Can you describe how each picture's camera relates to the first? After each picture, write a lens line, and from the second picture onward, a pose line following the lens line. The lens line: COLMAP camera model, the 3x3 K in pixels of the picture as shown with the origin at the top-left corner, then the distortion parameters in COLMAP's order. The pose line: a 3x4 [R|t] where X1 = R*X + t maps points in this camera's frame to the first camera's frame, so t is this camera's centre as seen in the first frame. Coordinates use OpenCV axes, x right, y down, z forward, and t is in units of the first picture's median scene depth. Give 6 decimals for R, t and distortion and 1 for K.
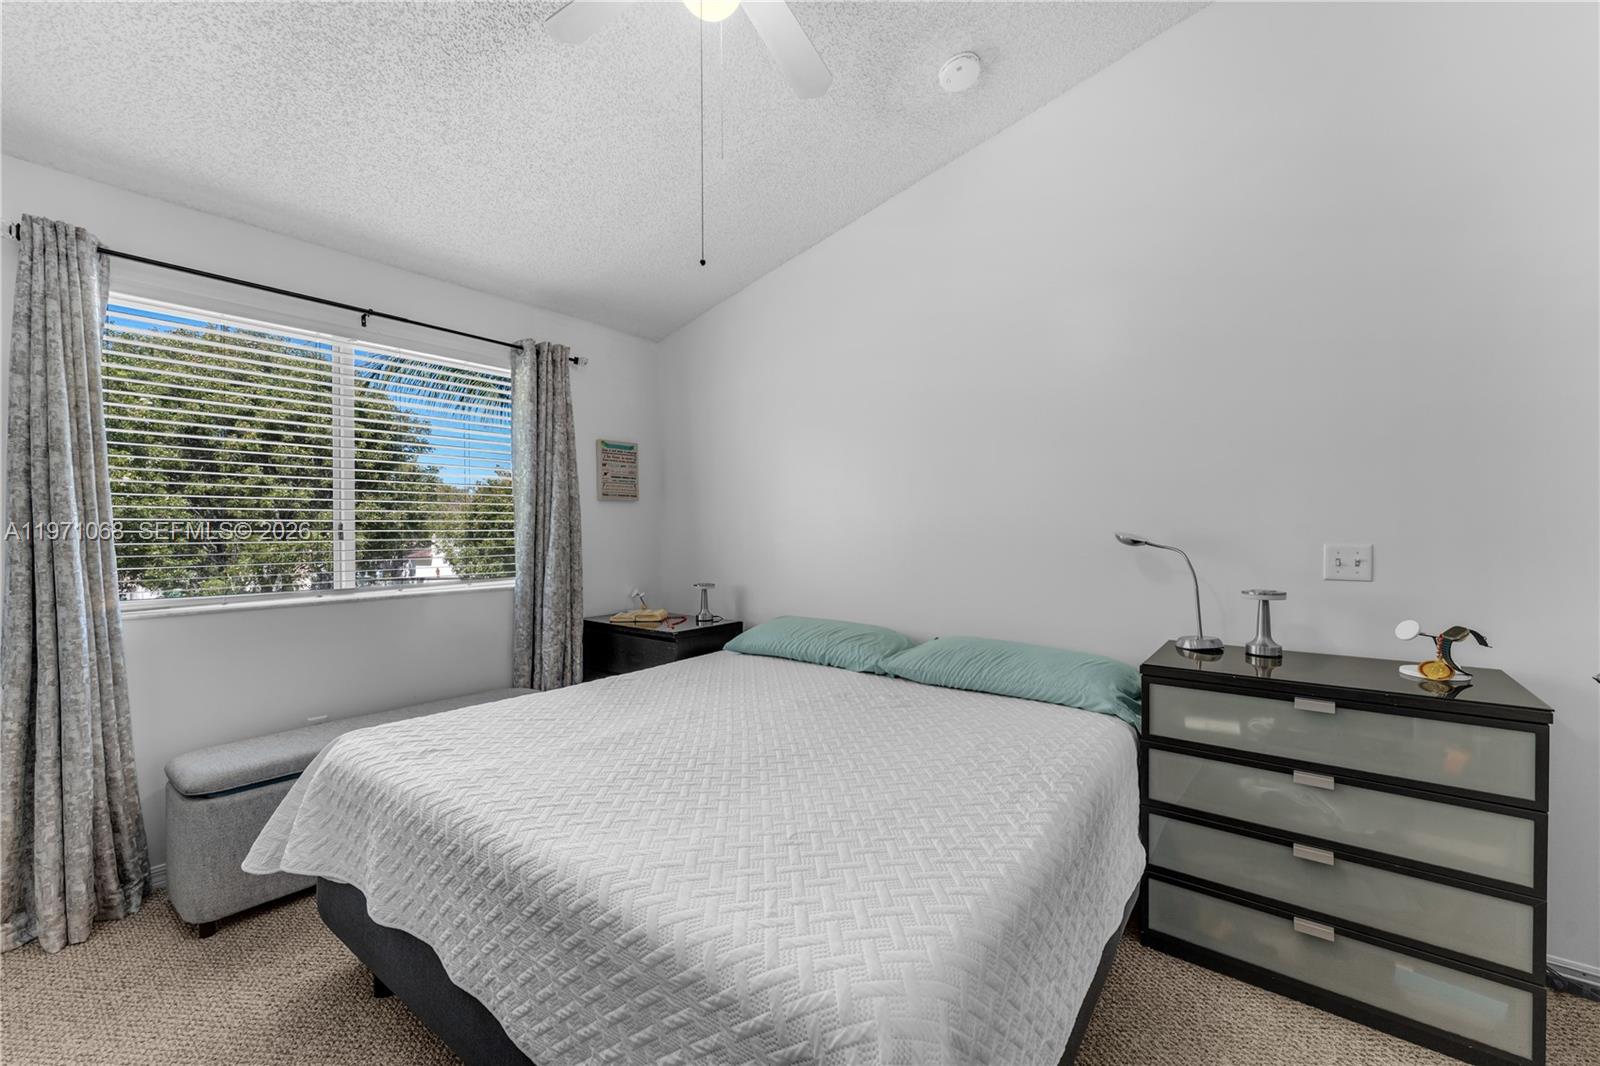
lens RADIAL K [[648.0, 0, 806.0], [0, 648.0, 518.8], [0, 0, 1]] dist [0.011515, -0.000278]
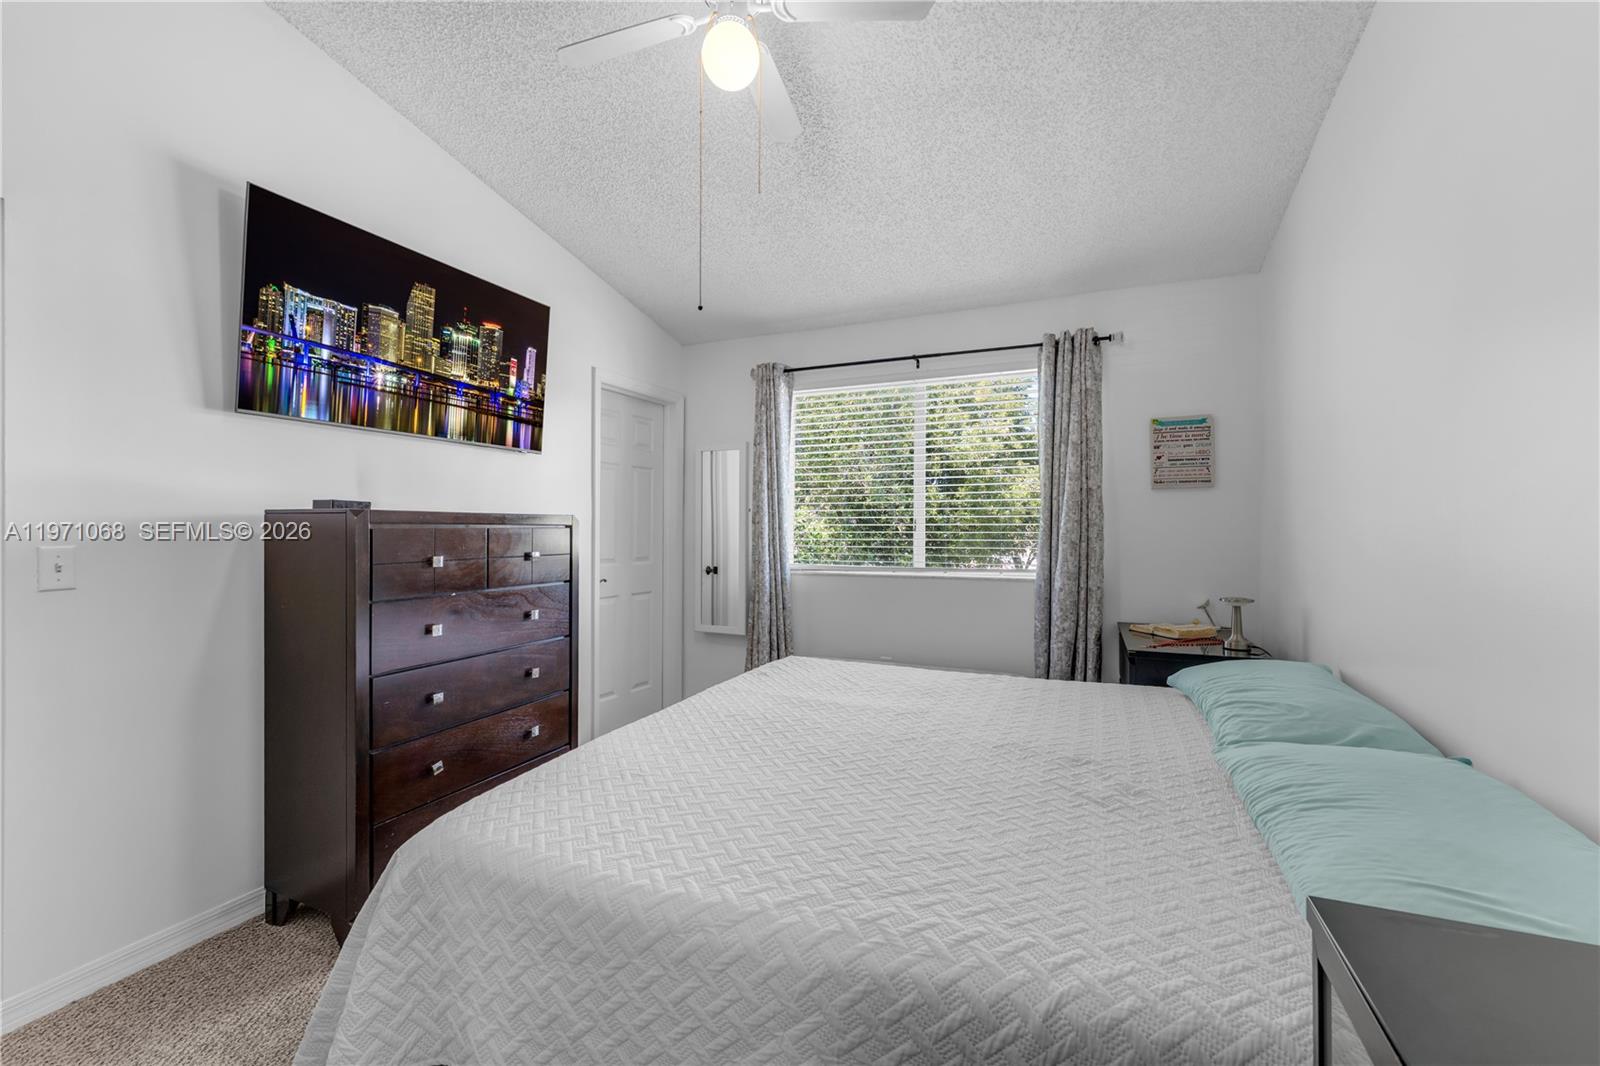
lens RADIAL K [[648.0, 0, 781.2], [0, 648.0, 507.5], [0, 0, 1]] dist [0.011515, -0.000278]
pose [[0.266379, -0.024008, -0.963569, 0.428691], [0.016751, 0.999654, -0.020277, 0.005917], [0.963723, -0.010739, 0.266689, 0.328340]]
